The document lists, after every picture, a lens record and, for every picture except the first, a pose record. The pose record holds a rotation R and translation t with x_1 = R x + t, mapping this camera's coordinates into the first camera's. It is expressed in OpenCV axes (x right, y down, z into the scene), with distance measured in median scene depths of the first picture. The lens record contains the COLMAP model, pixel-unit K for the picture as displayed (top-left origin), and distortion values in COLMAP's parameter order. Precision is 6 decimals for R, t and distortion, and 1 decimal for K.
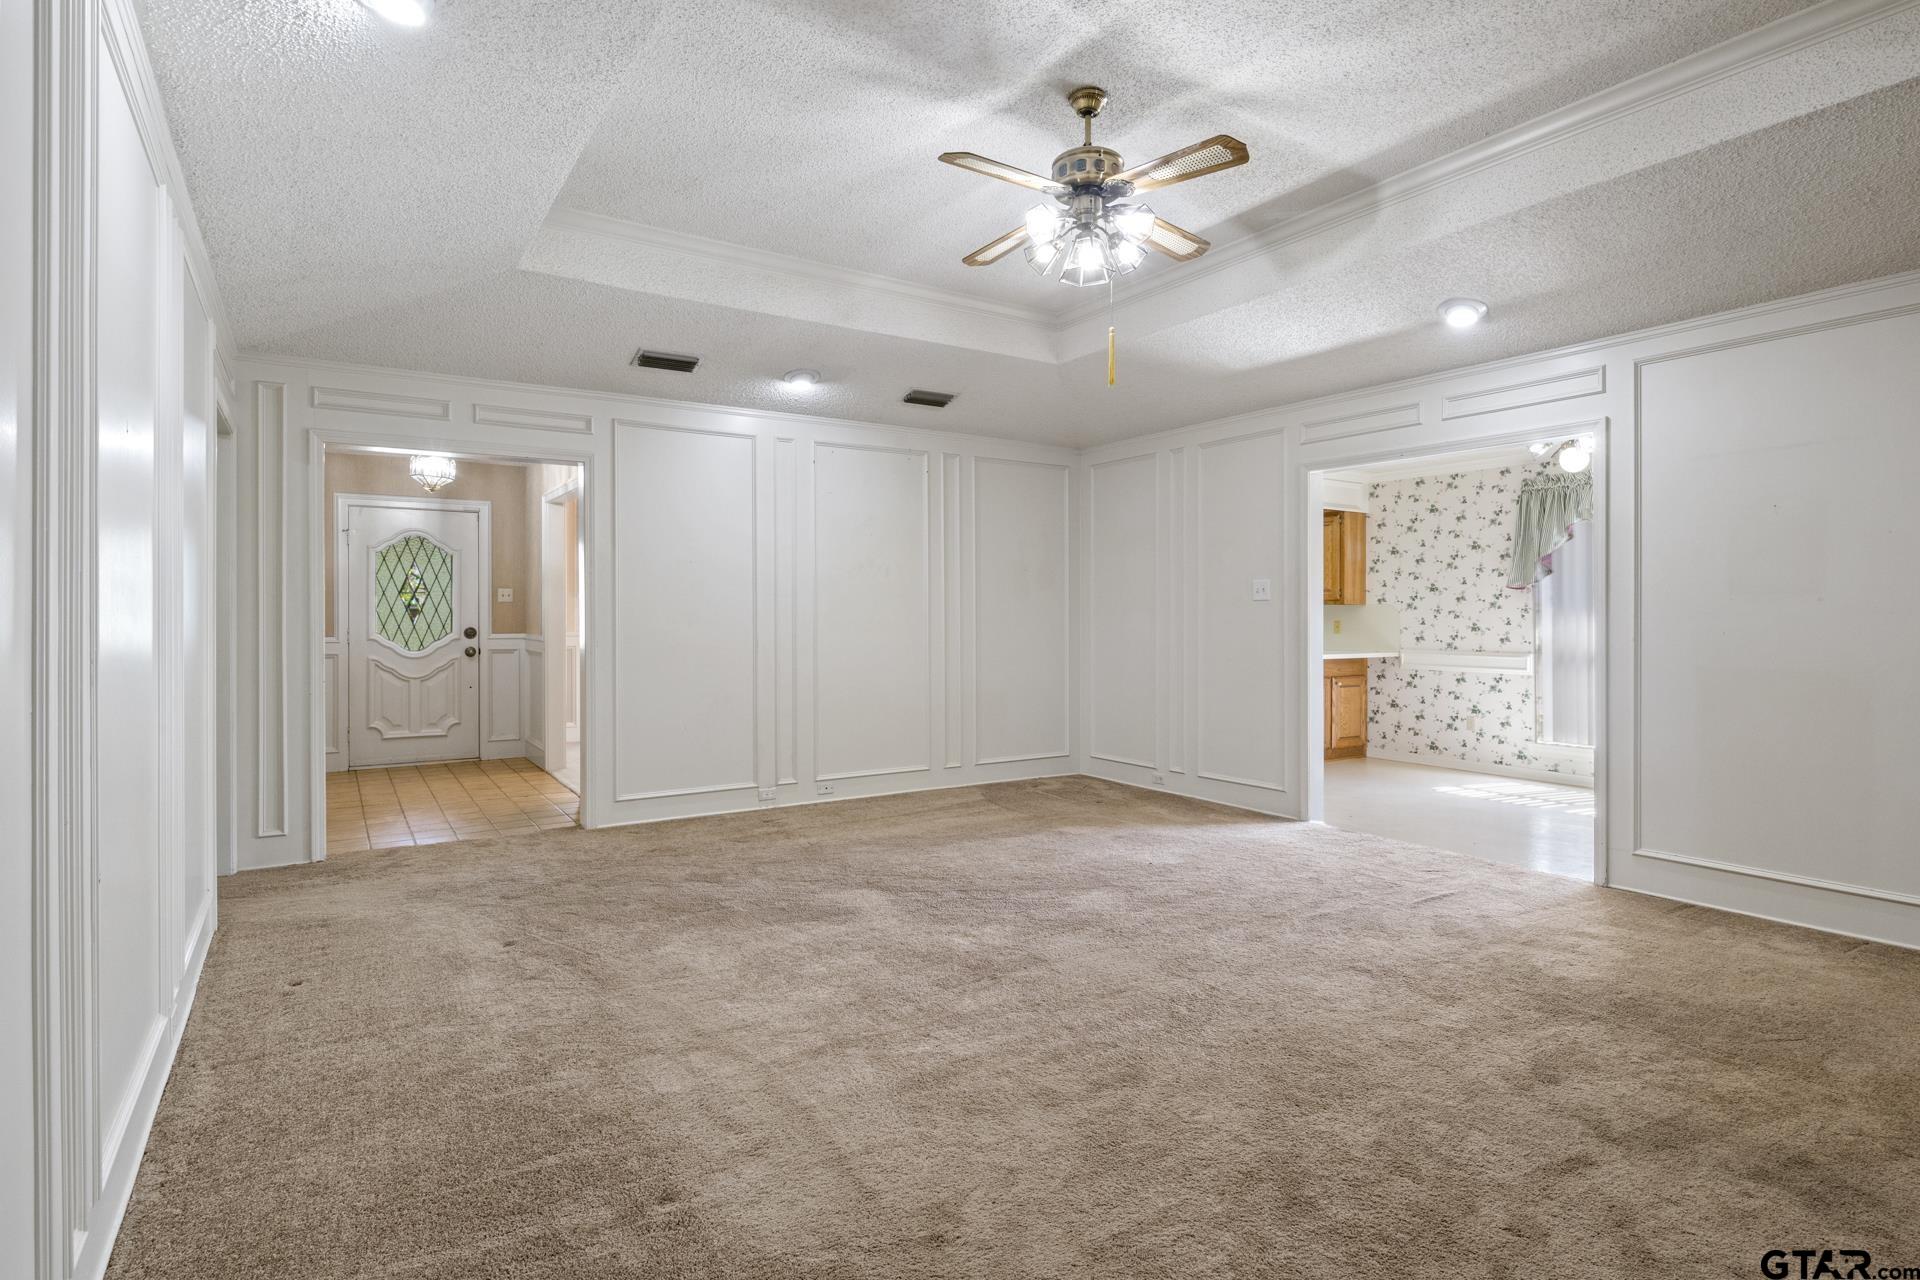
lens RADIAL K [[982.6, 0, 957.1], [0, 982.6, 626.3], [0, 0, 1]] dist [-0.005878, 0.001789]
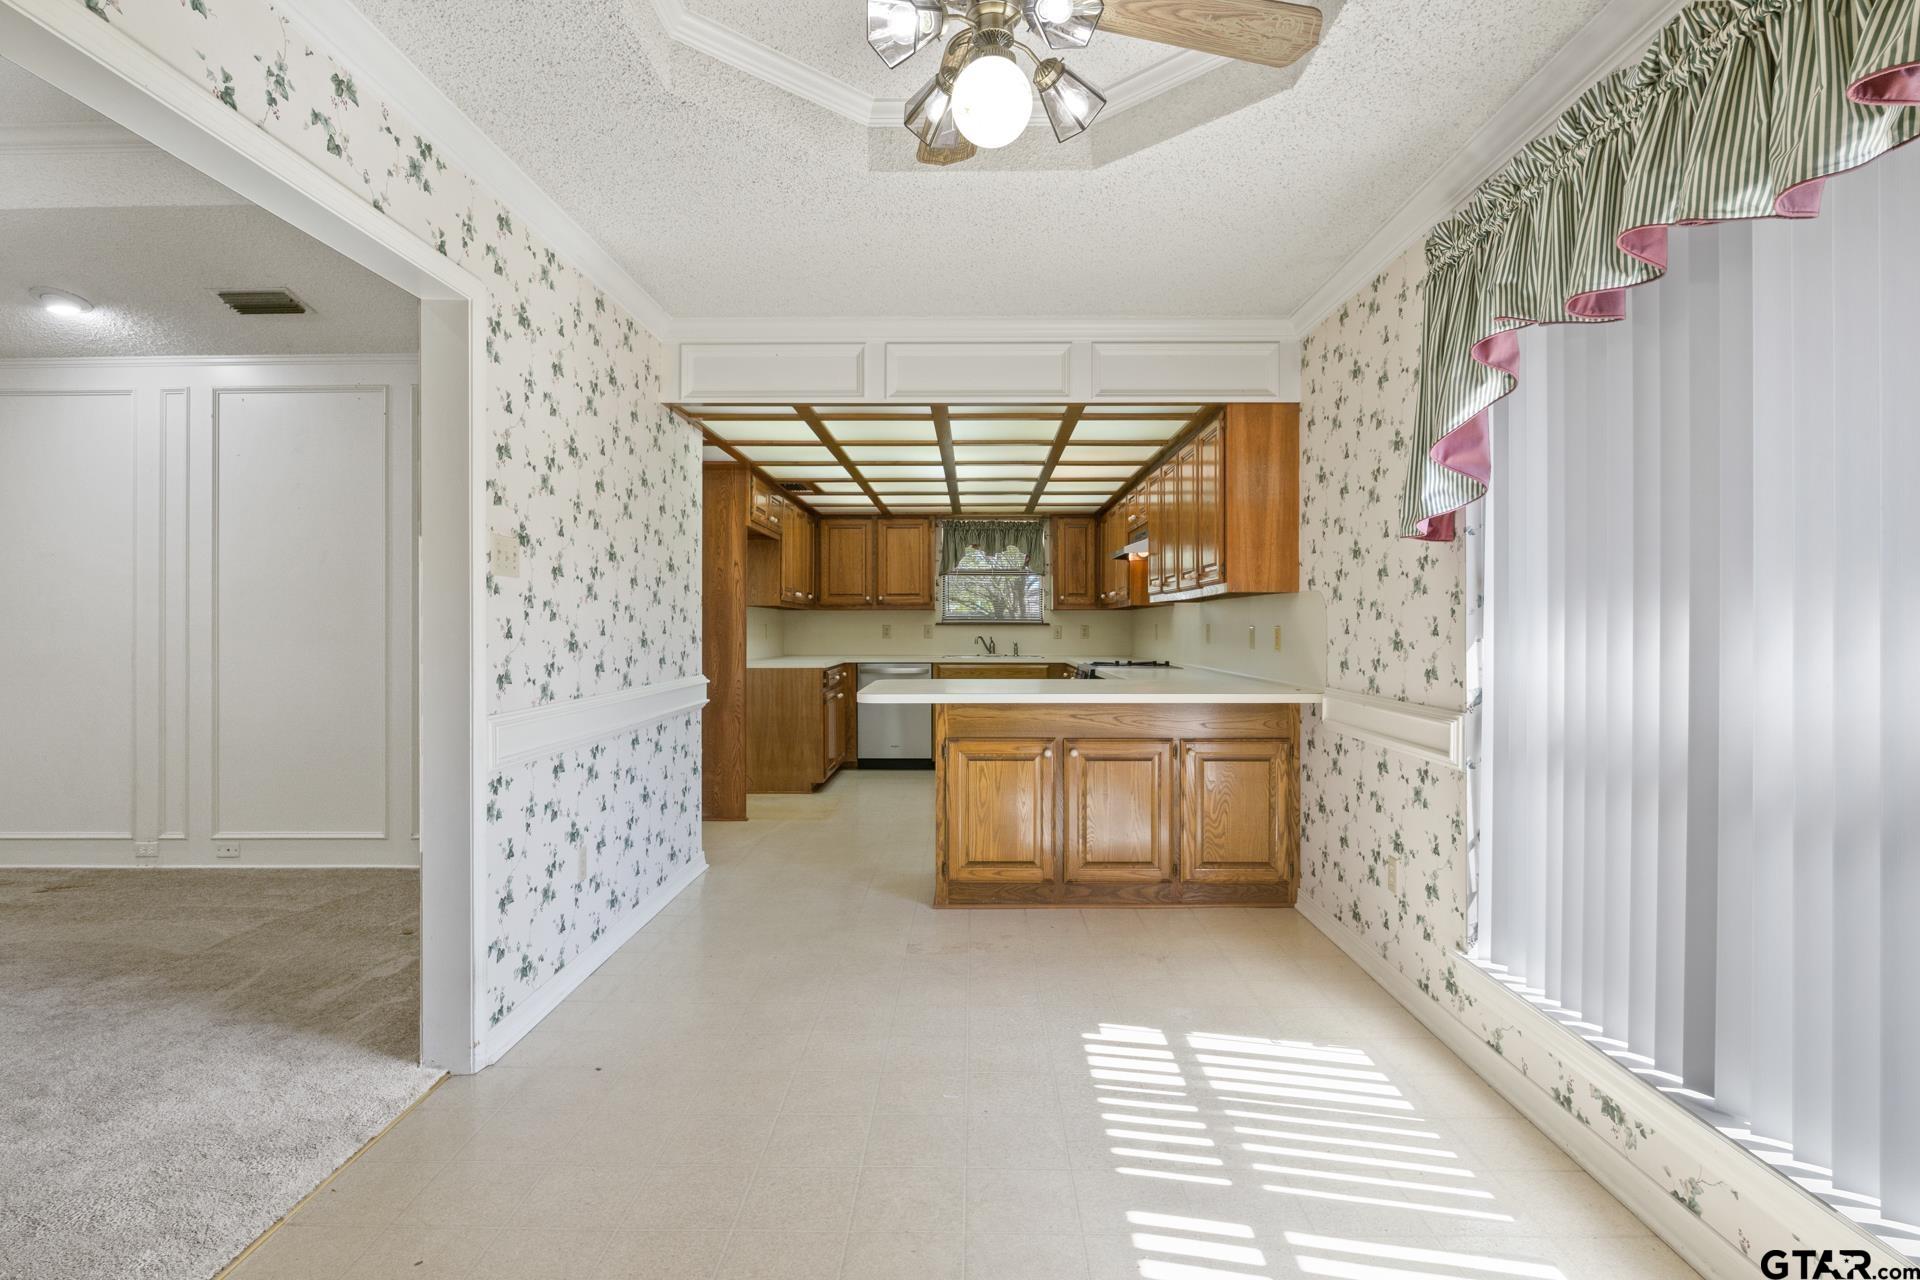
lens RADIAL K [[982.6, 0, 956.3], [0, 982.6, 631.3], [0, 0, 1]] dist [-0.005878, 0.001789]
pose [[0.830869, 0.002716, -0.556461, 0.556343], [-0.002776, 0.999996, 0.000736, -0.002918], [0.556460, 0.000934, 0.830874, 0.515735]]
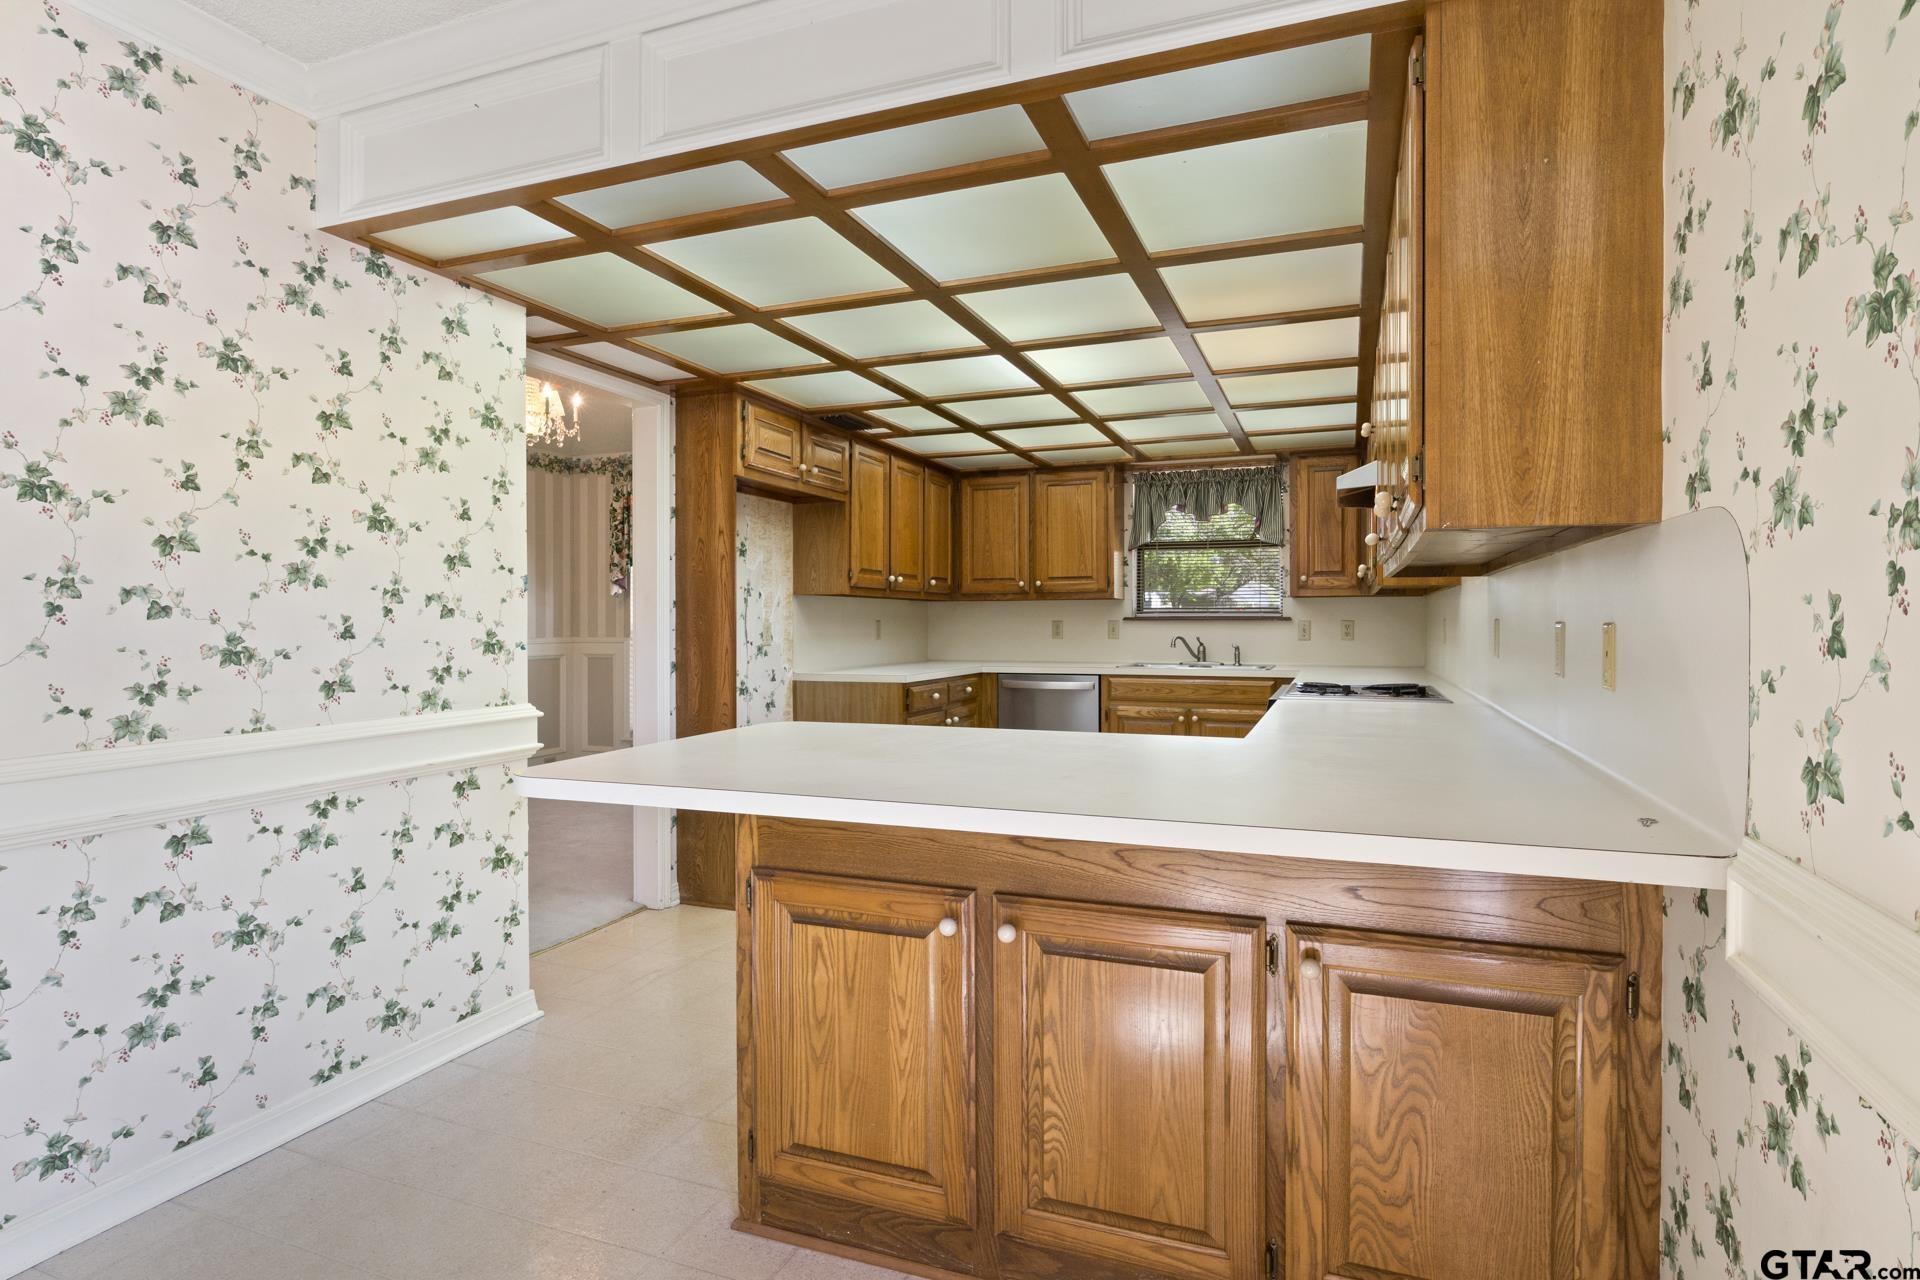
lens RADIAL K [[982.6, 0, 957.9], [0, 982.6, 634.9], [0, 0, 1]] dist [-0.005878, 0.001789]
pose [[0.583144, 0.009250, -0.812316, 0.490118], [-0.001268, 0.999944, 0.010476, -0.005232], [0.812368, -0.005079, 0.583124, 0.828341]]
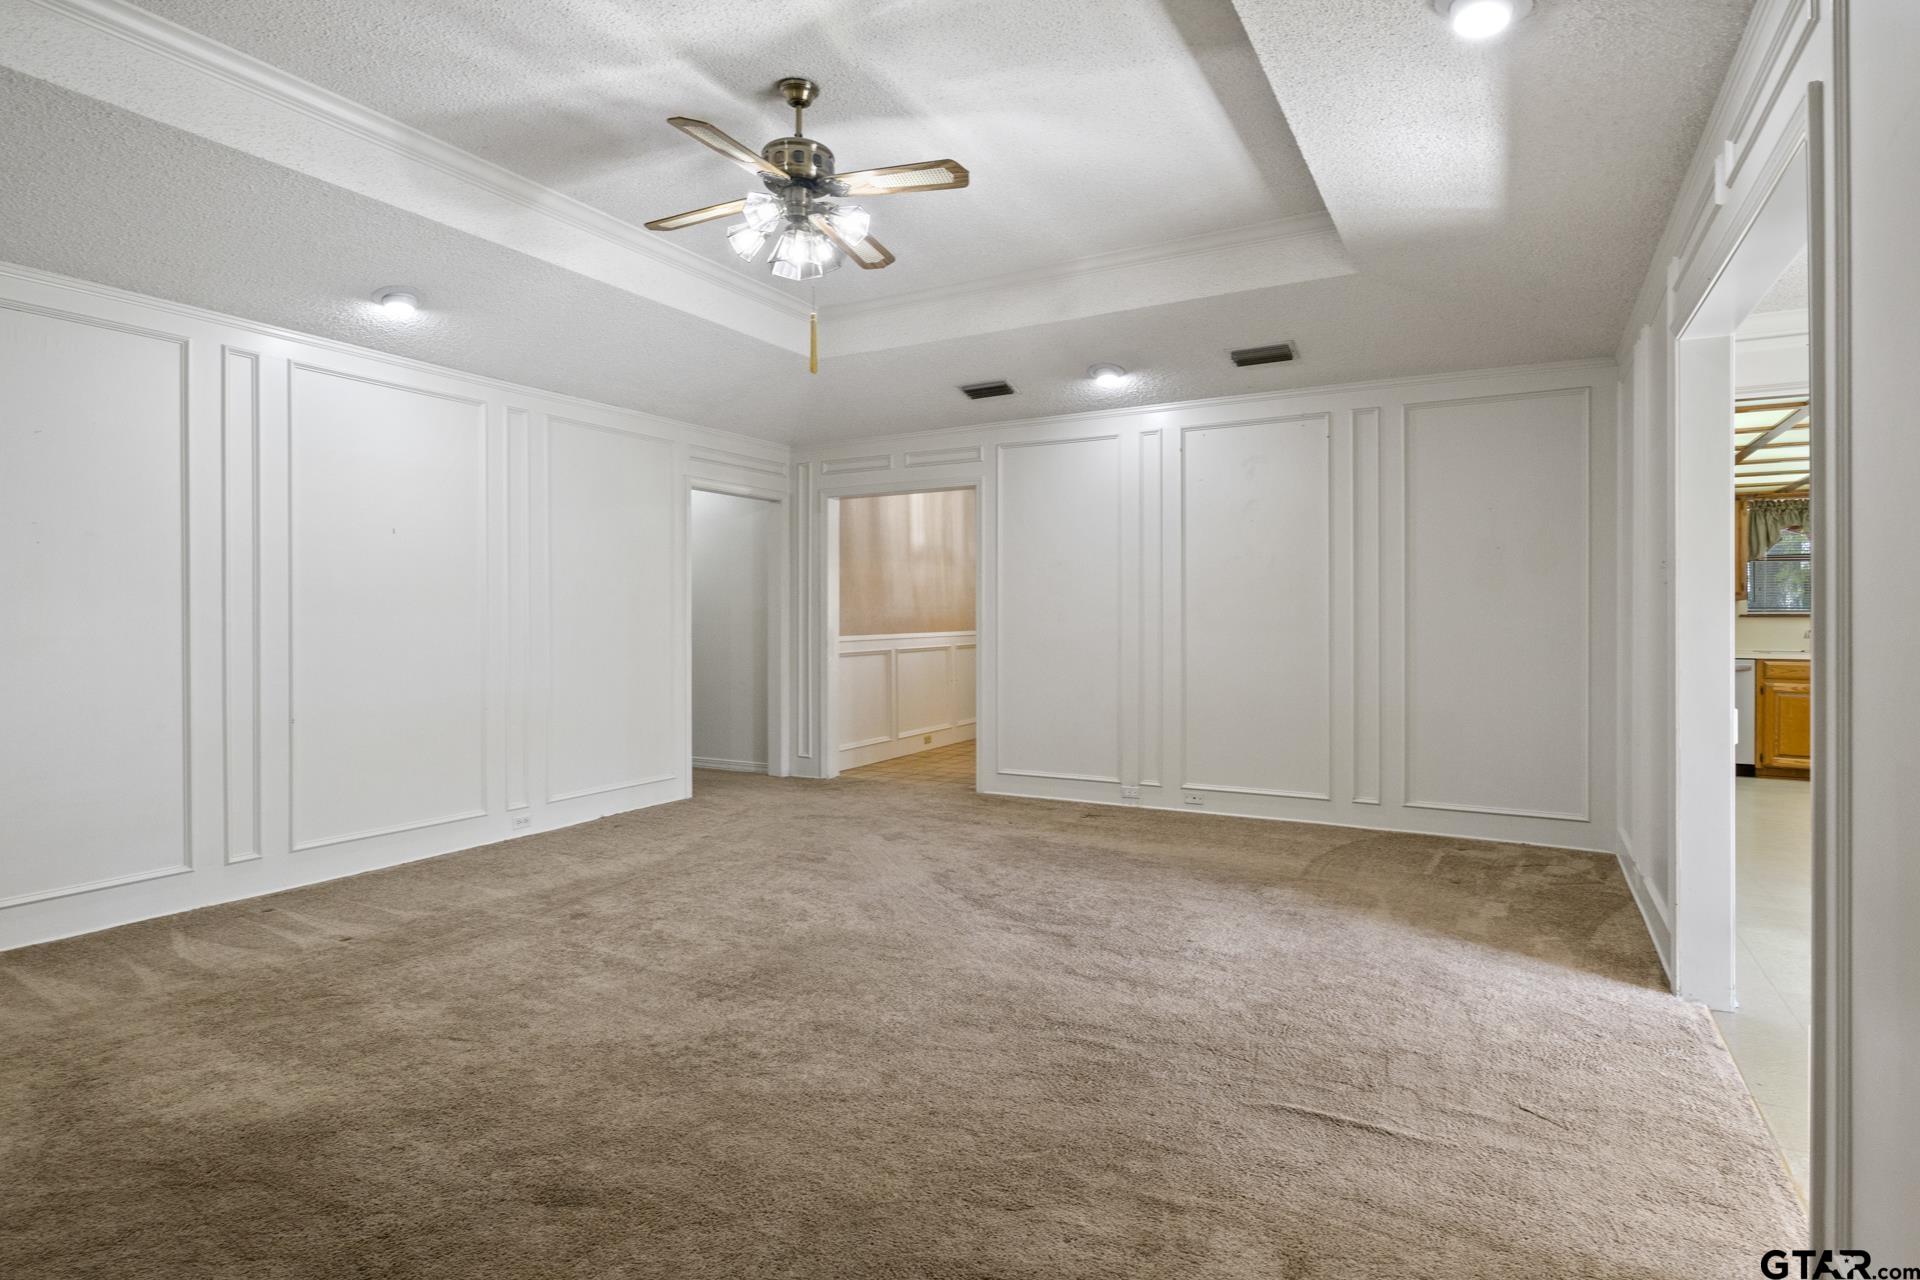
lens RADIAL K [[982.6, 0, 961.1], [0, 982.6, 617.1], [0, 0, 1]] dist [-0.005878, 0.001789]
pose [[0.471808, 0.000596, -0.881701, 0.436306], [-0.005907, 0.999979, -0.002485, -0.002104], [0.881681, 0.006381, 0.471802, 0.274044]]
